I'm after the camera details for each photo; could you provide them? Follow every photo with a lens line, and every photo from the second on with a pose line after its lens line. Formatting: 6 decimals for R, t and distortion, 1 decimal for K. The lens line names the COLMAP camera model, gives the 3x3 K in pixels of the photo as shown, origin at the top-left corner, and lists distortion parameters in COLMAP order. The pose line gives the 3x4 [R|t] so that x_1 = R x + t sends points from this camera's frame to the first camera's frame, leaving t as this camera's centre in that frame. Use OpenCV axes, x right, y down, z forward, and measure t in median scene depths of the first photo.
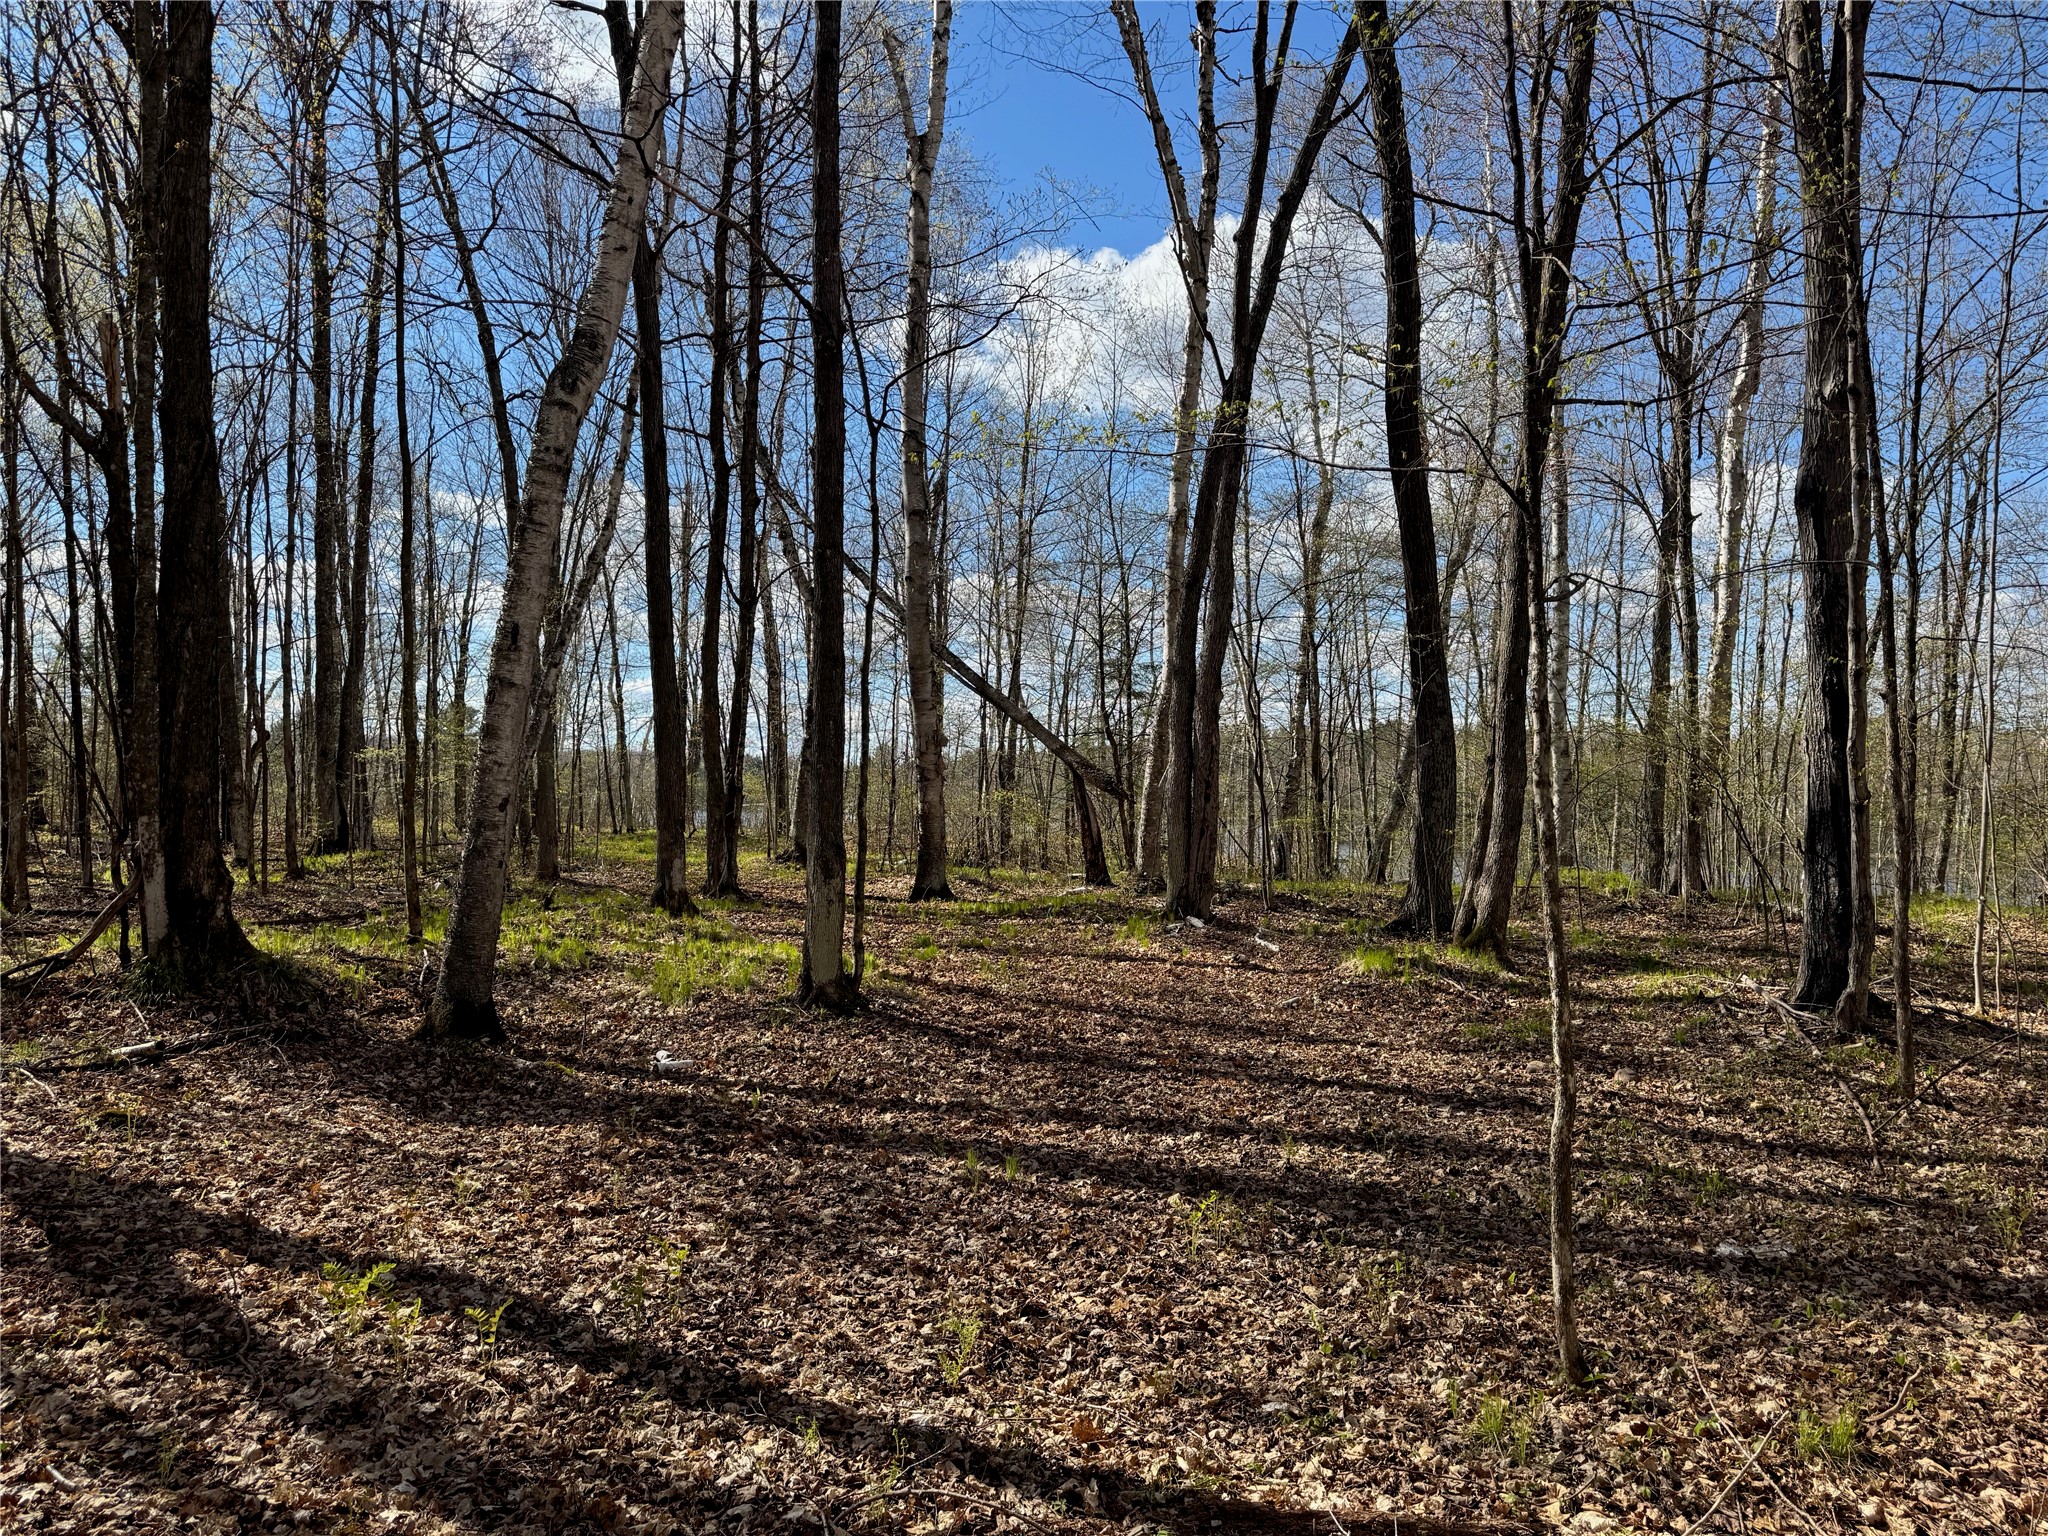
lens RADIAL K [[1459.5, 0, 1030.2], [0, 1459.5, 756.1], [0, 0, 1]] dist [0.044938, -0.039834]
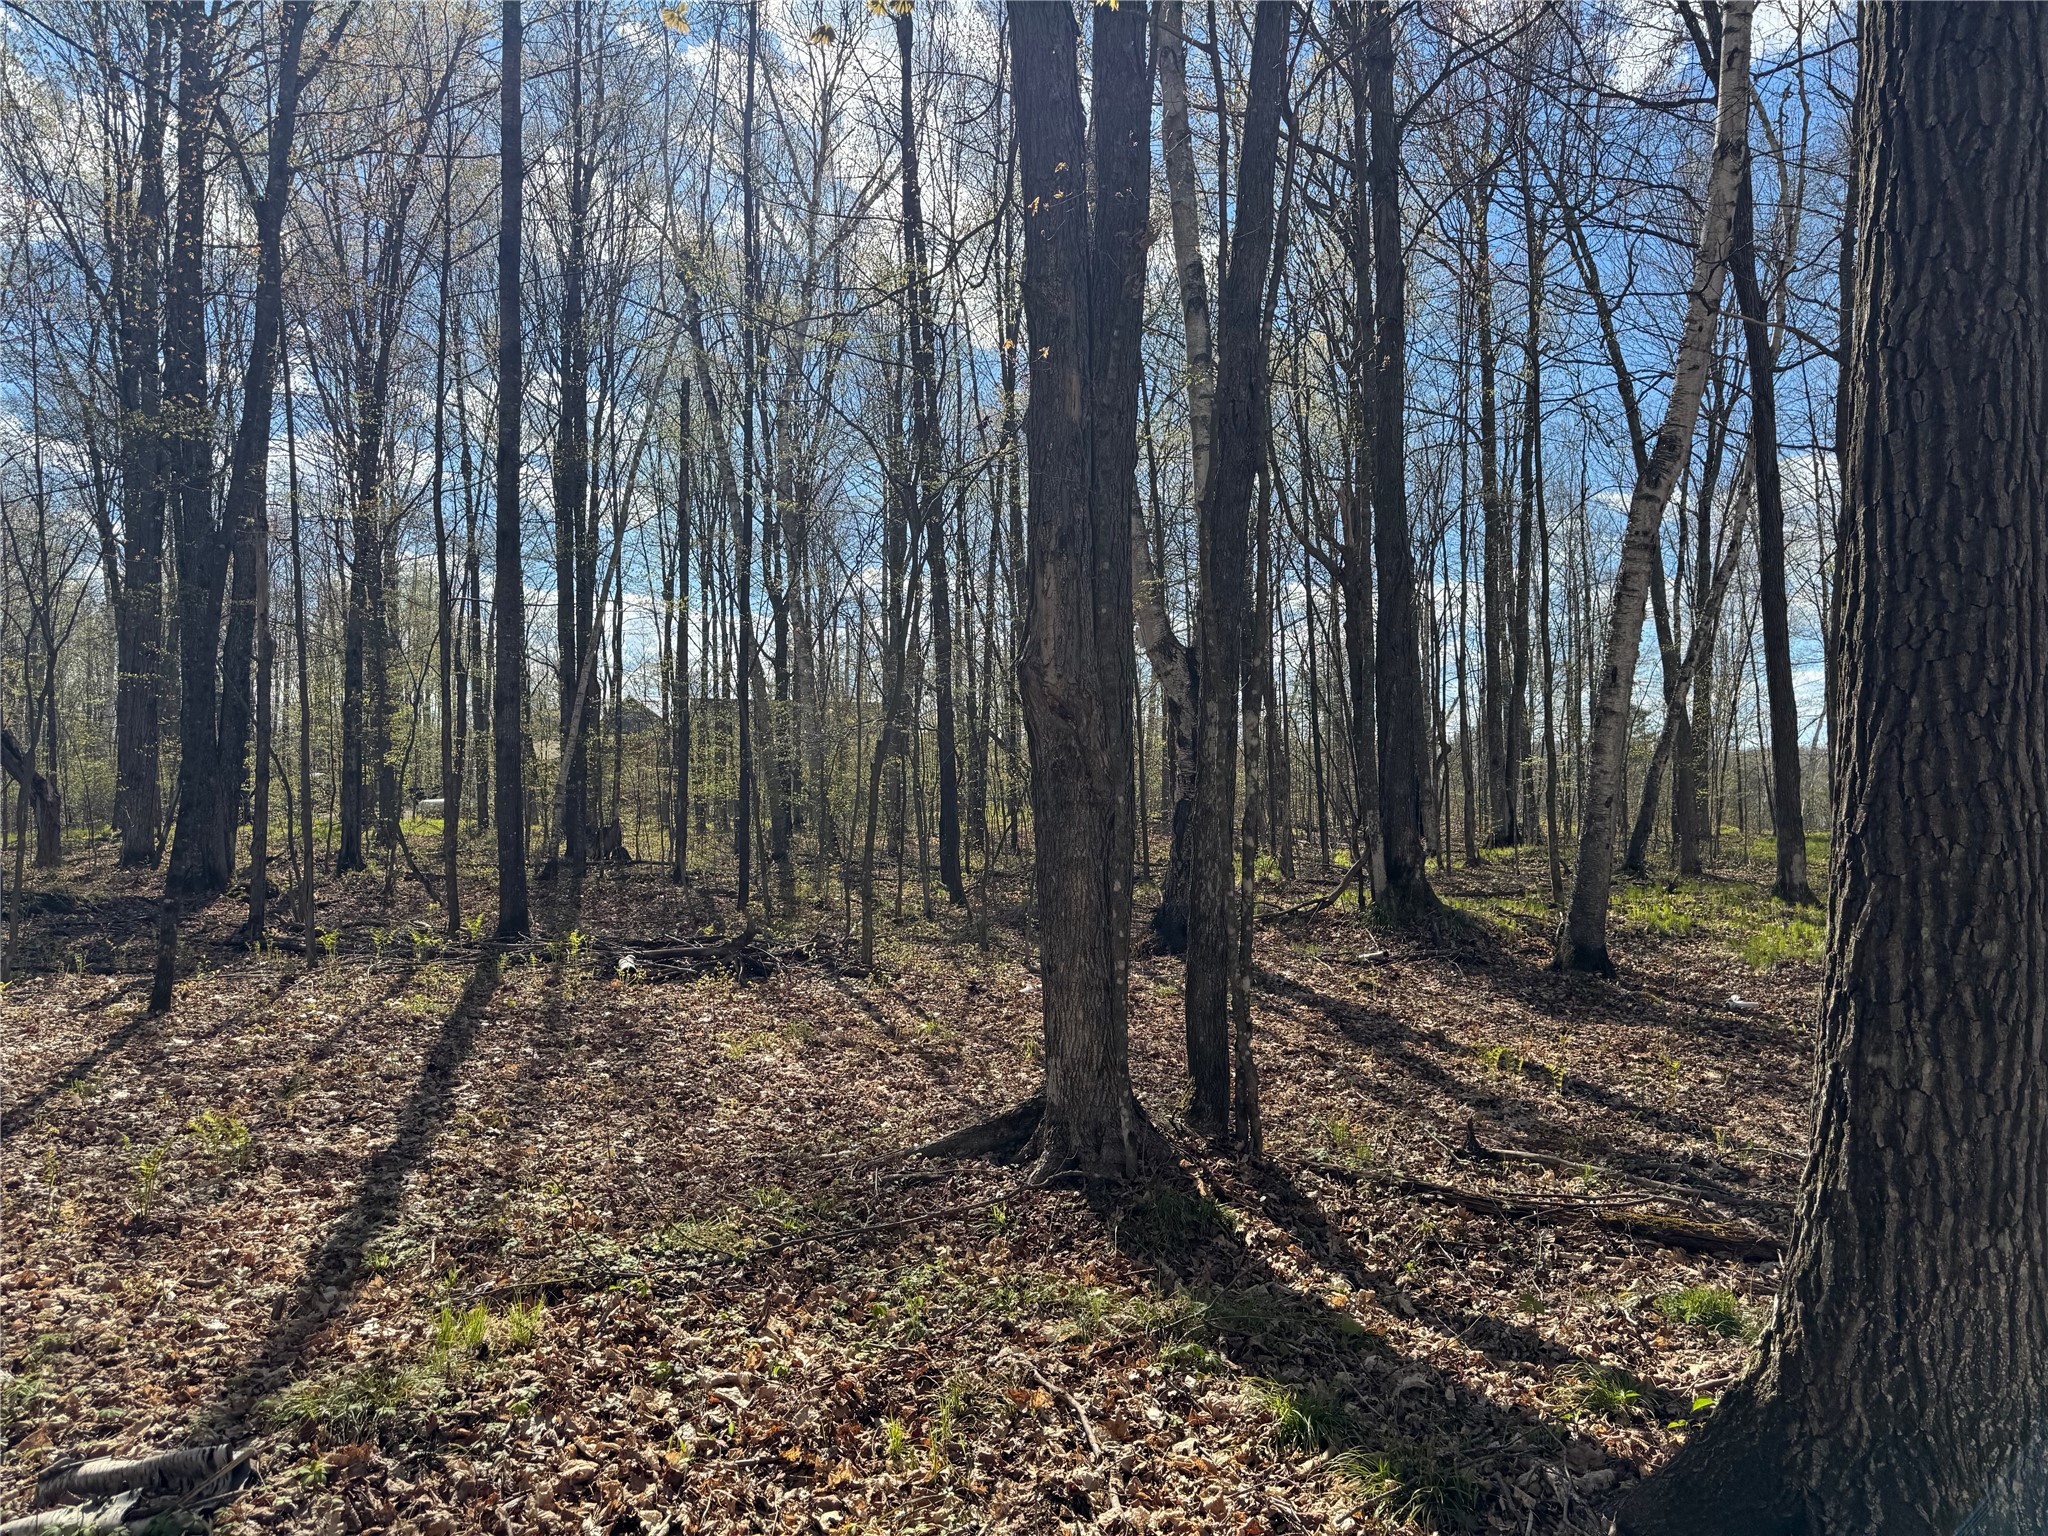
lens RADIAL K [[1459.5, 0, 1026.2], [0, 1459.5, 761.2], [0, 0, 1]] dist [0.044938, -0.039834]
pose [[0.724486, -0.015881, -0.689106, 0.140273], [0.016813, 0.999844, -0.005365, -0.003427], [0.689084, -0.007699, 0.724641, -0.262103]]
